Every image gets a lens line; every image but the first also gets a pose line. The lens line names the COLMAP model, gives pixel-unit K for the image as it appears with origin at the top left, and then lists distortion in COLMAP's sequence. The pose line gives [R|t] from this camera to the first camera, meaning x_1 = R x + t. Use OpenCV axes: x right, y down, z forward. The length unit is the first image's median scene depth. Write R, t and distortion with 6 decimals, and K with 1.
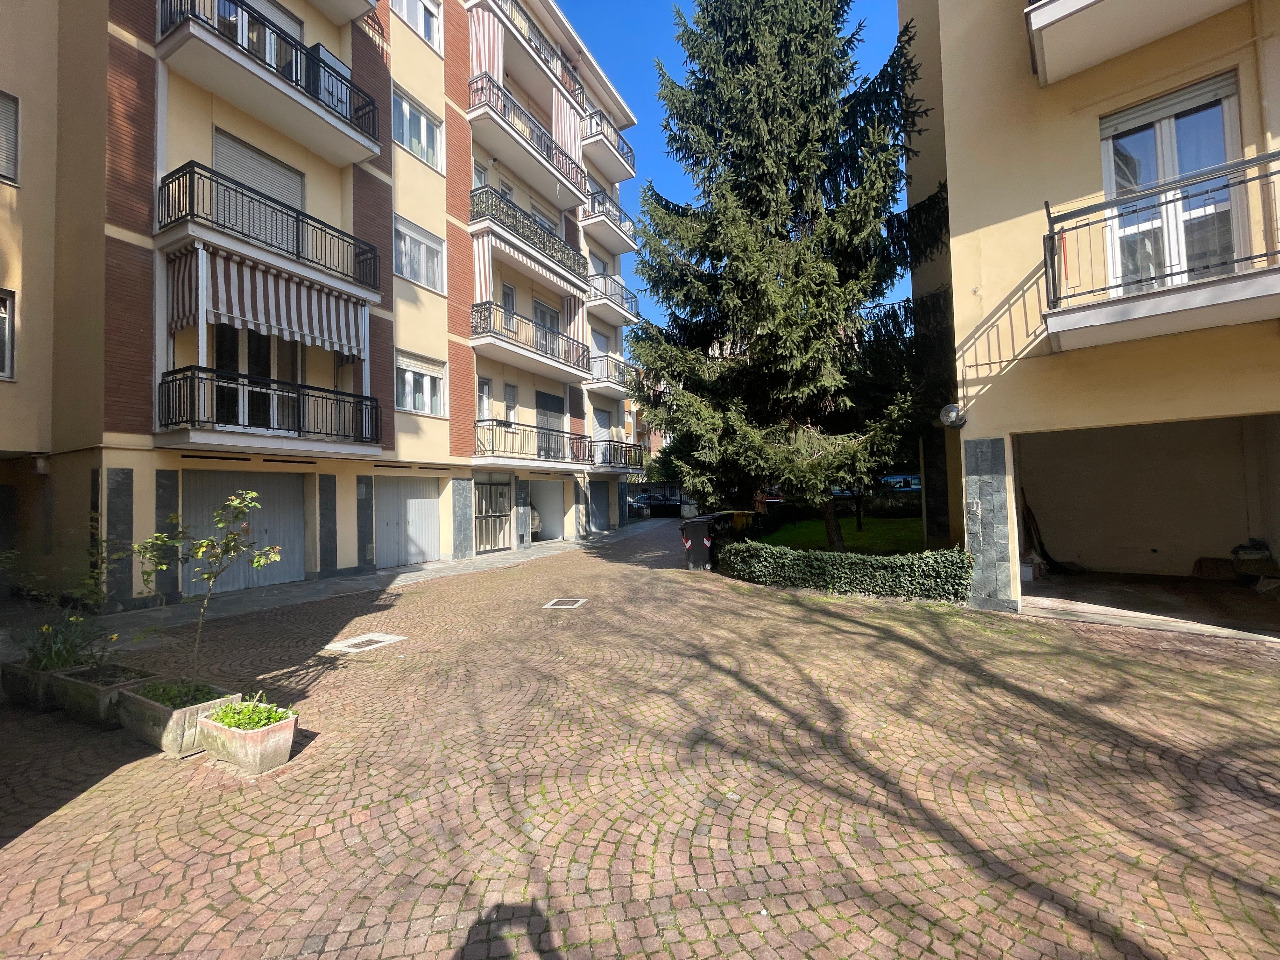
lens RADIAL K [[518.3, 0, 634.0], [0, 518.3, 482.0], [0, 0, 1]] dist [-0.000825, 0.001653]
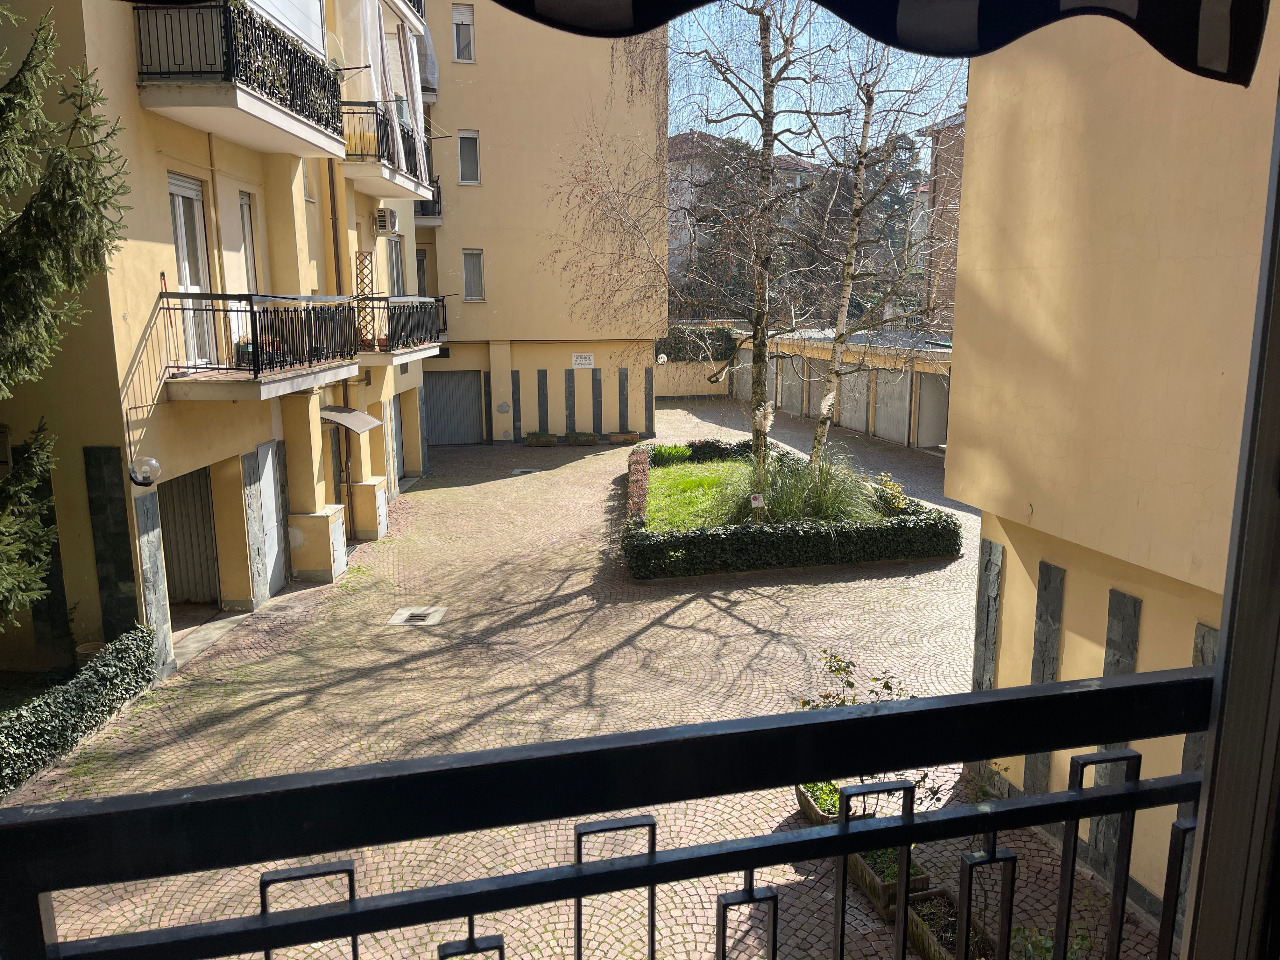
lens RADIAL K [[969.3, 0, 634.0], [0, 969.3, 483.3], [0, 0, 1]] dist [0.028450, -0.007525]
pose [[-0.660768, -0.117719, 0.741302, -0.566784], [-0.017917, 0.989817, 0.141213, -0.172468], [-0.750376, 0.080027, -0.656148, 0.732813]]
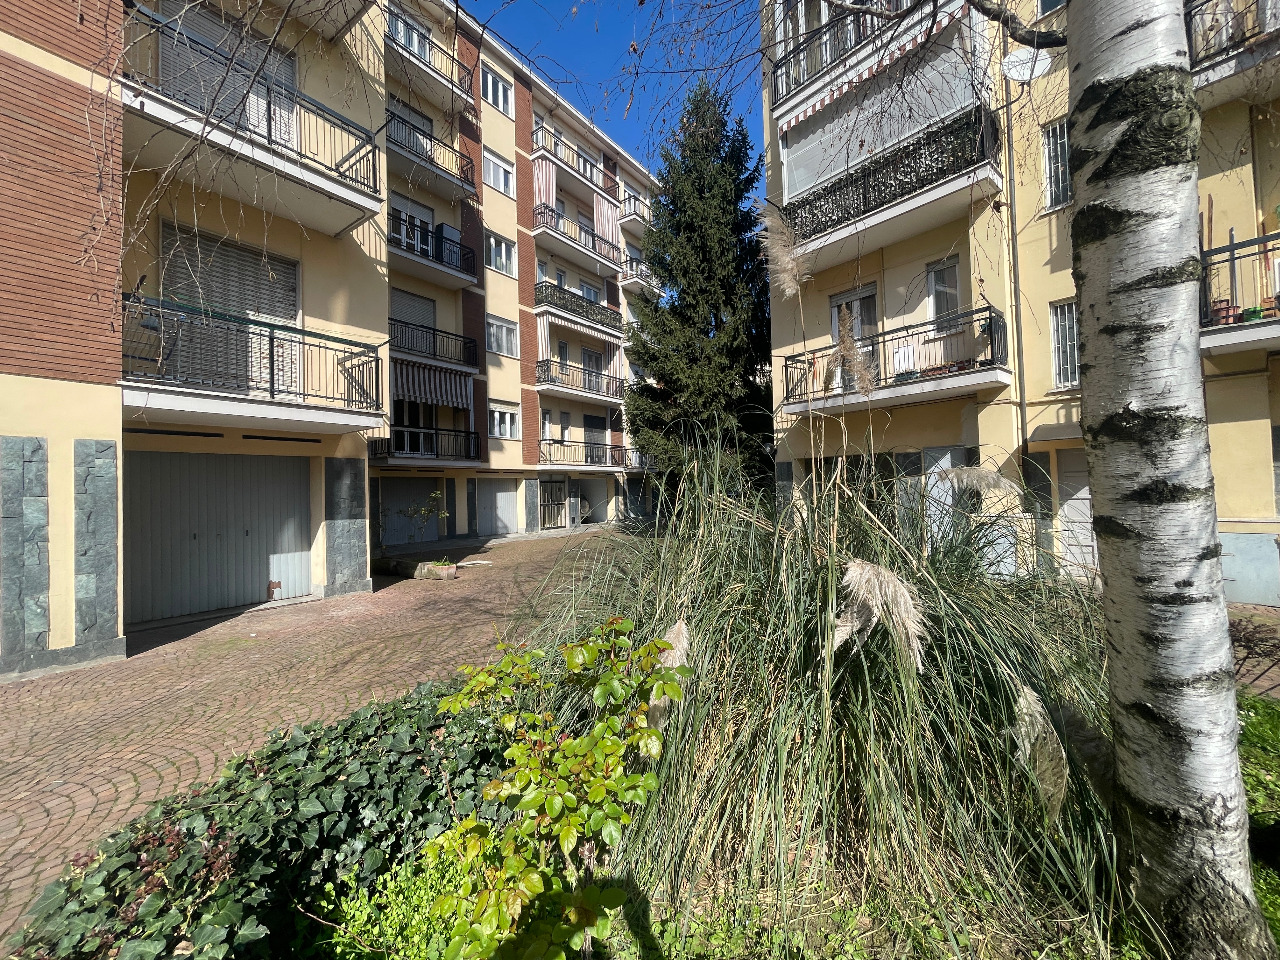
lens RADIAL K [[518.3, 0, 637.8], [0, 518.3, 485.9], [0, 0, 1]] dist [-0.000825, 0.001653]
pose [[0.987276, -0.002718, -0.158994, 0.223887], [0.006520, 0.999705, 0.023399, -0.021303], [0.158884, -0.024138, 0.987002, -0.459000]]
